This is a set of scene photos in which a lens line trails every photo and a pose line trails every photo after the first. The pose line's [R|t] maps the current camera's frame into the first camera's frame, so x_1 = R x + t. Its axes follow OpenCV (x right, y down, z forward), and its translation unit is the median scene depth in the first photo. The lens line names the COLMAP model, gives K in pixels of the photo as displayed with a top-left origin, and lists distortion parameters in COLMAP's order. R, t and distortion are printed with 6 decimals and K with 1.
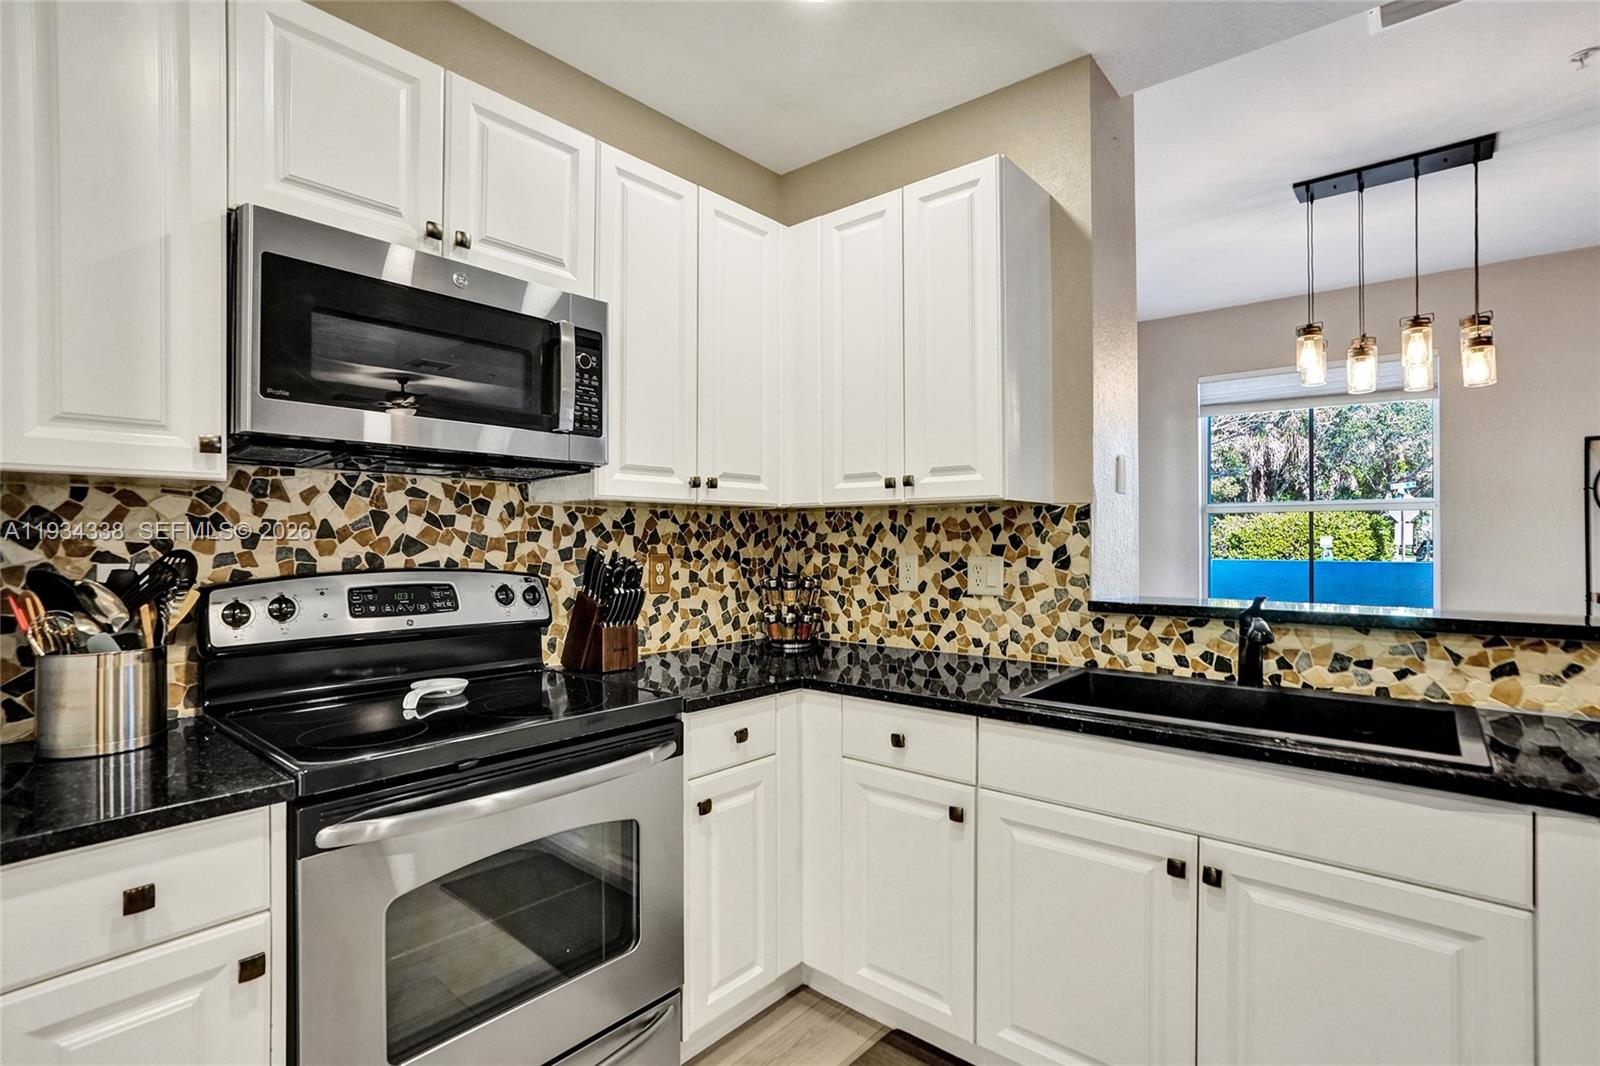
lens RADIAL K [[767.3, 0, 804.2], [0, 767.3, 540.4], [0, 0, 1]] dist [-0.055366, 0.032050]
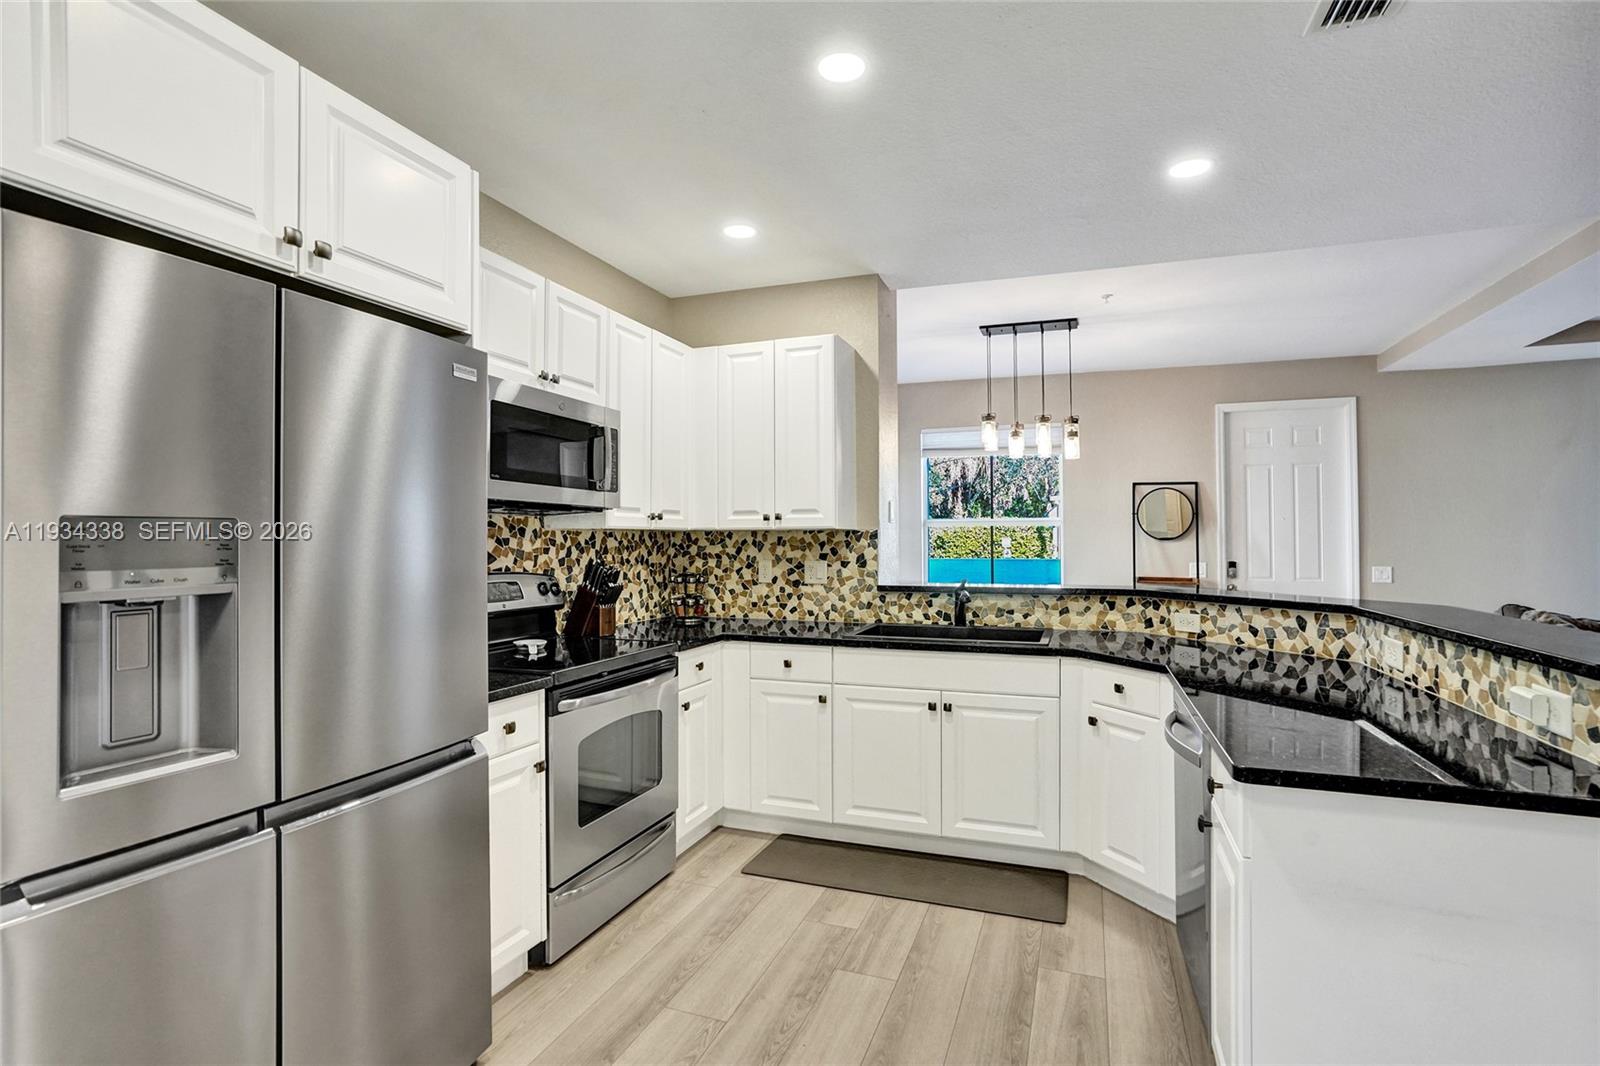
lens RADIAL K [[764.3, 0, 804.8], [0, 764.3, 527.4], [0, 0, 1]] dist [-0.055722, 0.030057]
pose [[0.940870, 0.003191, 0.338754, -0.373354], [0.002857, 0.999845, -0.017355, -0.023444], [-0.338757, 0.017297, 0.940715, -0.591462]]
